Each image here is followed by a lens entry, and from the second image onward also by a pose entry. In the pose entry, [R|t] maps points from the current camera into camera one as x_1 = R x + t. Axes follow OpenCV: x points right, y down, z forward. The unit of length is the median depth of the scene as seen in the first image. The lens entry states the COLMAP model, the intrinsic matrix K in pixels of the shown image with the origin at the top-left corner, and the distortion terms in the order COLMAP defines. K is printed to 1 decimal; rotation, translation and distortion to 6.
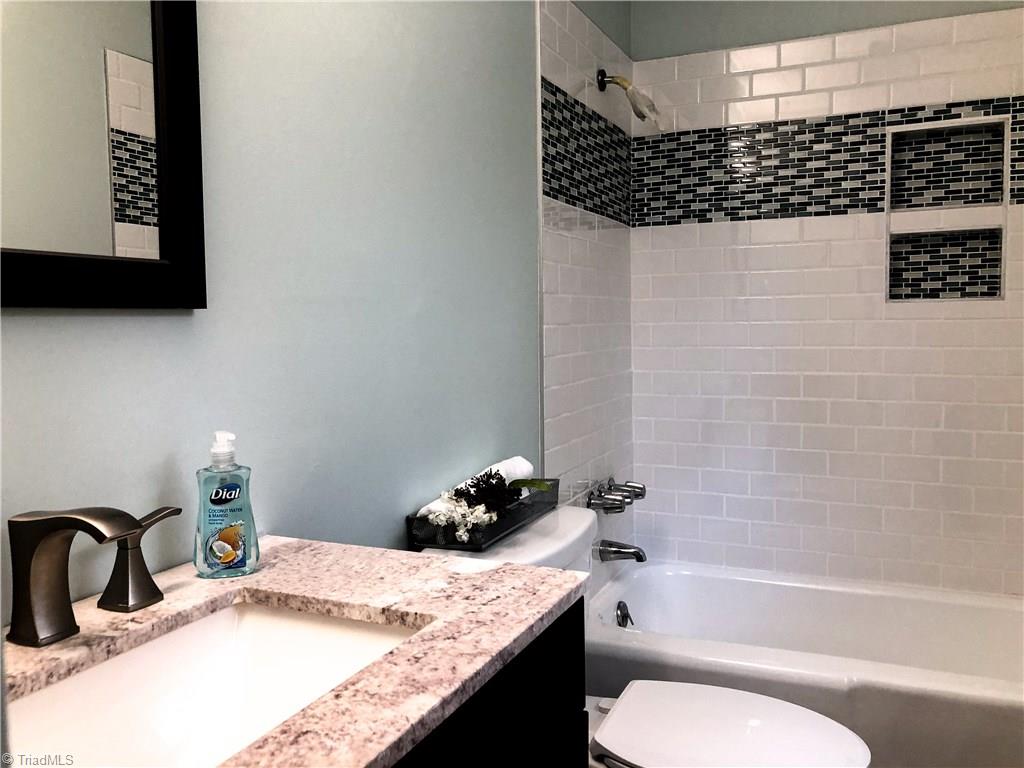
lens RADIAL K [[841.3, 0, 509.2], [0, 841.3, 385.9], [0, 0, 1]] dist [0.028988, -0.051498]
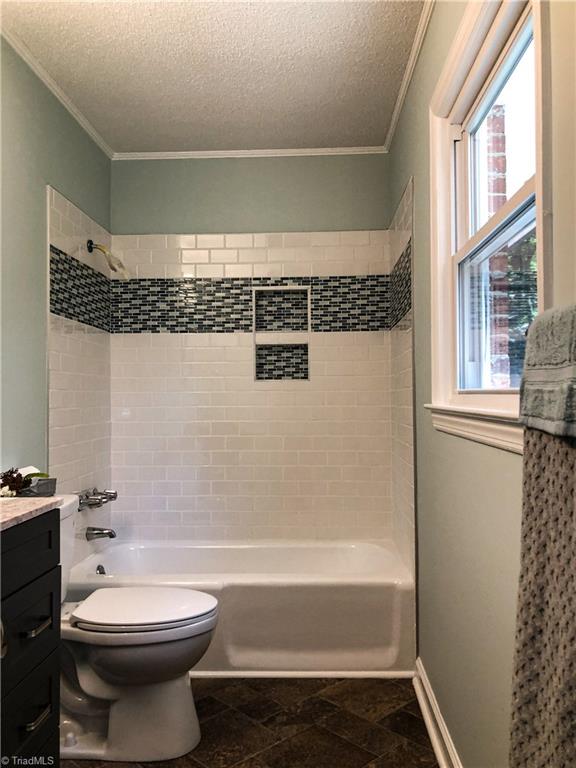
lens RADIAL K [[631.0, 0, 293.8], [0, 631.0, 384.0], [0, 0, 1]] dist [0.028988, -0.051498]
pose [[0.923574, 0.018123, 0.382991, 0.006351], [0.022754, 0.994531, -0.101931, 0.046053], [-0.382744, 0.102856, 0.918111, -0.274131]]
